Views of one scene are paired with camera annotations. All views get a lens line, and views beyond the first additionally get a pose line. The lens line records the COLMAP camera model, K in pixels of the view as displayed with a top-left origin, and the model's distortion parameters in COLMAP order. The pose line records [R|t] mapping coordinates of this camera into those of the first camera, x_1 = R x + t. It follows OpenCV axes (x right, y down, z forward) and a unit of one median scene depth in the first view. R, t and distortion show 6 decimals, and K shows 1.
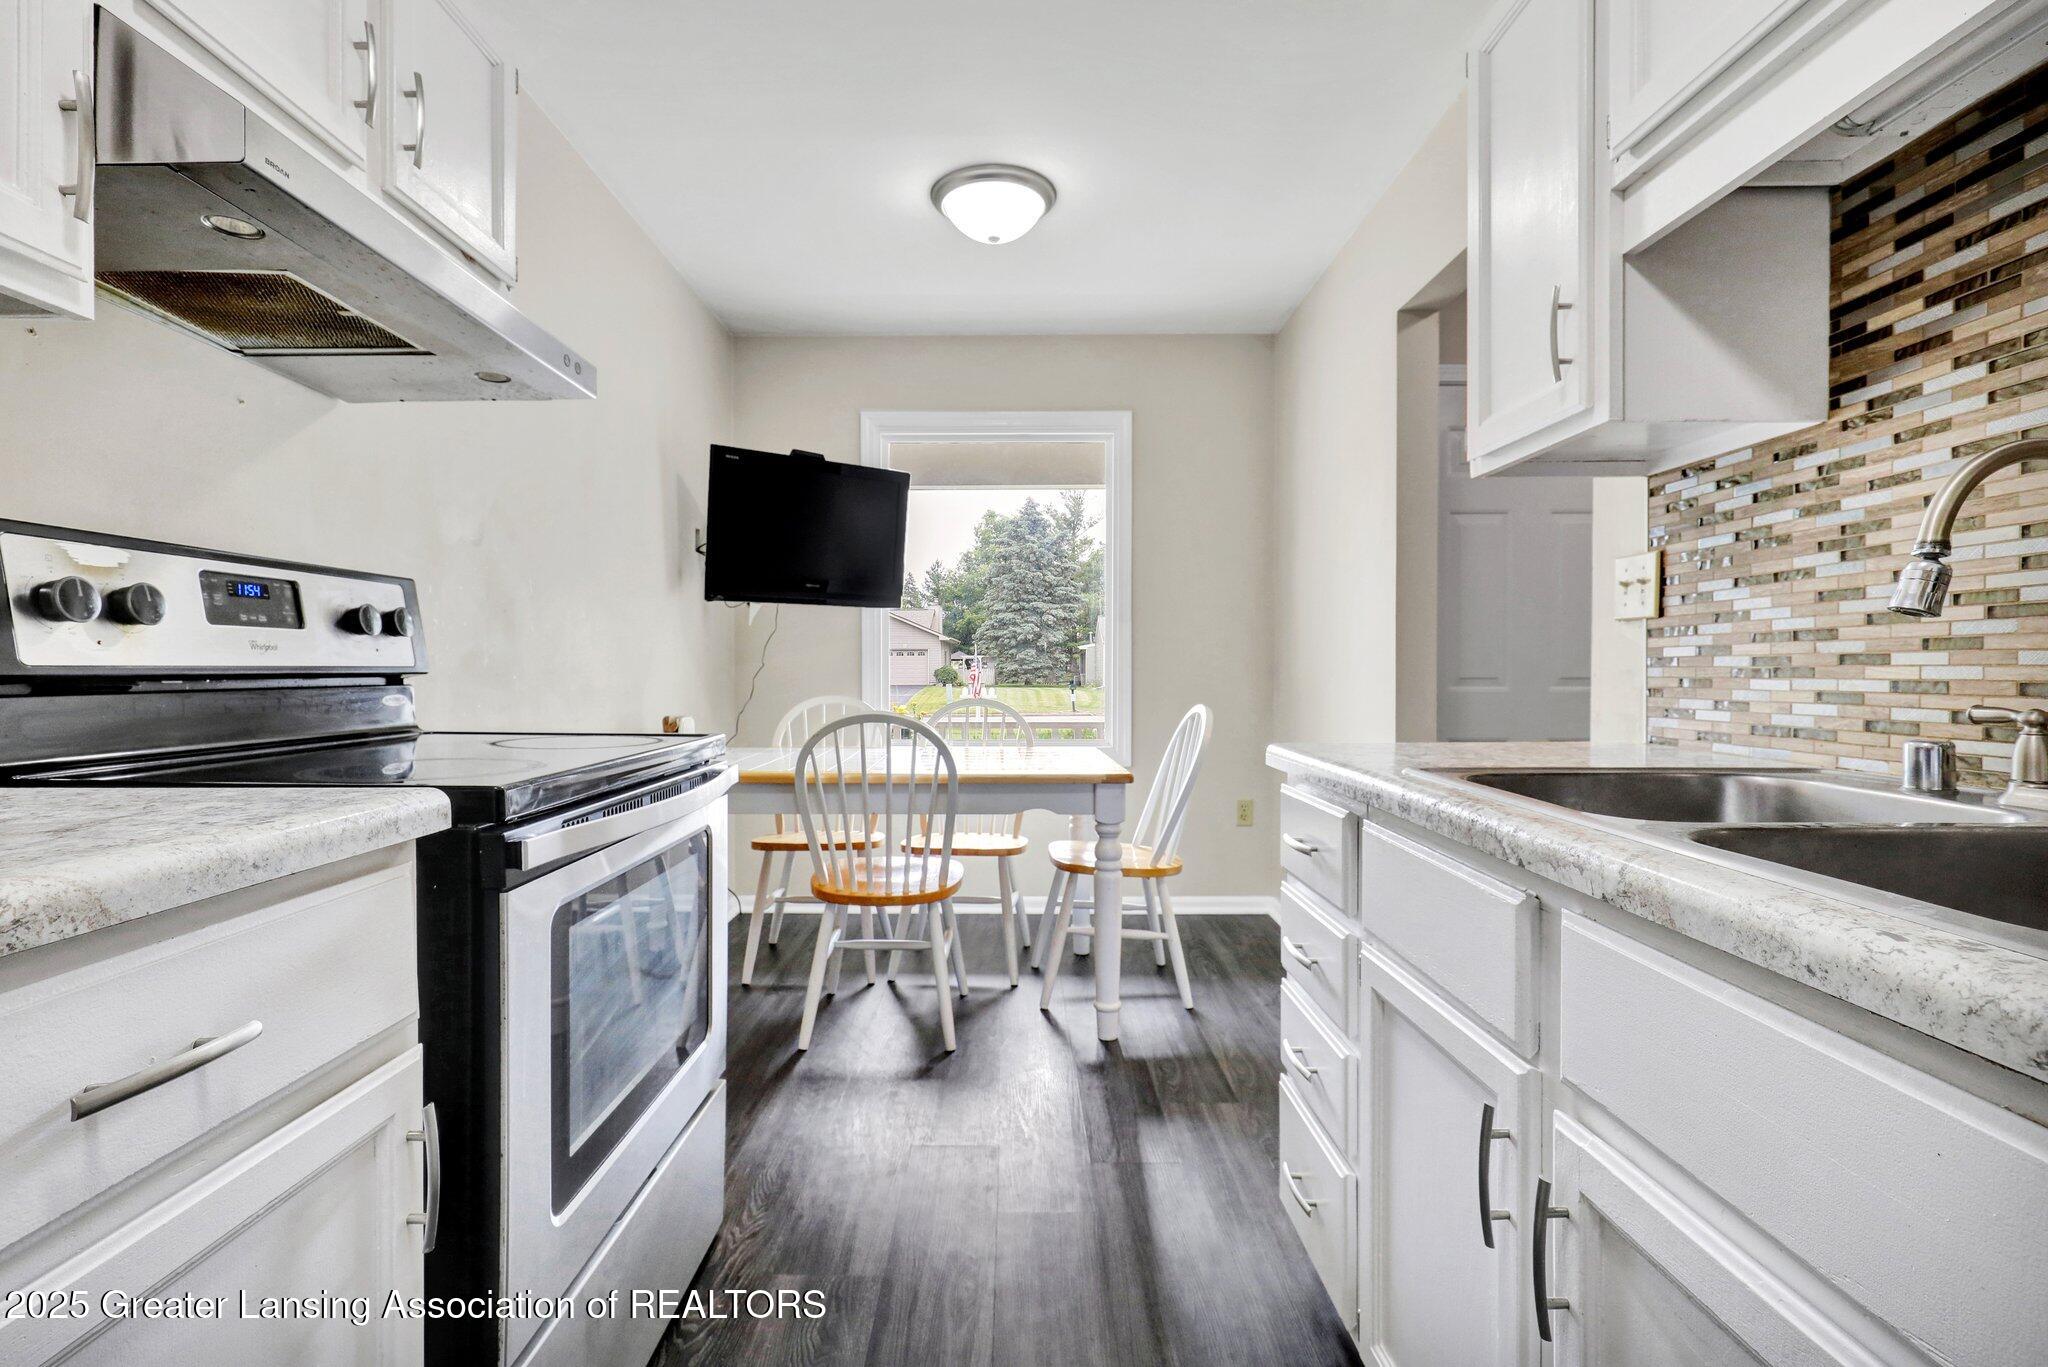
lens RADIAL K [[931.0, 0, 1024.0], [0, 931.0, 683.5], [0, 0, 1]] dist [-0.000469, -0.000296]
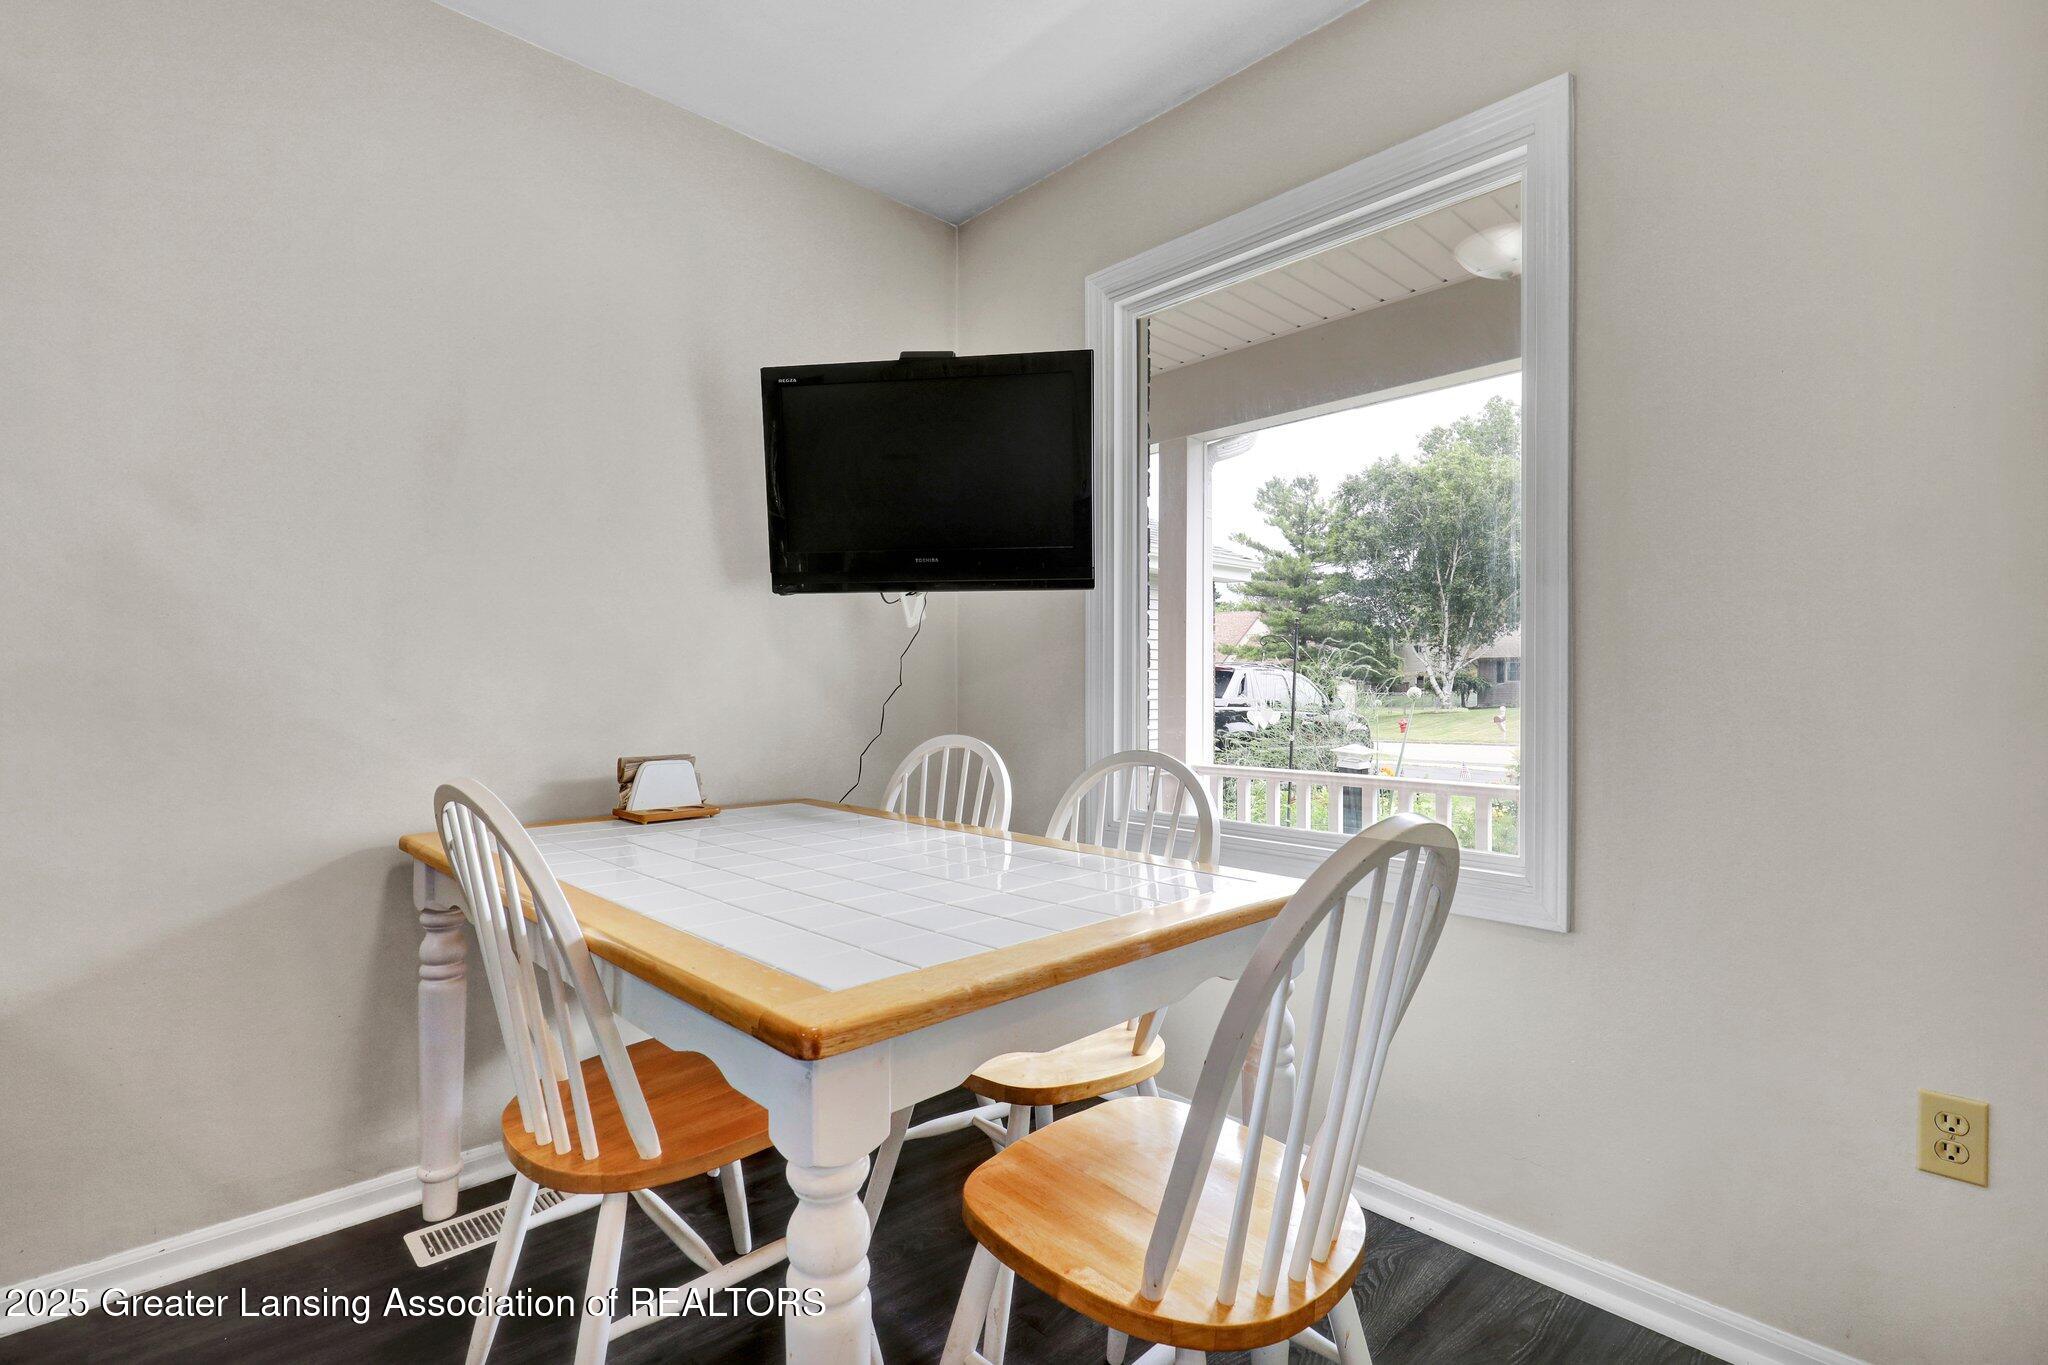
lens RADIAL K [[931.0, 0, 1024.0], [0, 931.0, 682.5], [0, 0, 1]] dist [-0.000469, -0.000296]
pose [[0.694344, 0.001176, -0.719642, 0.273448], [-0.013620, 0.999841, -0.011507, -0.016553], [0.719514, 0.017791, 0.694250, 0.614134]]
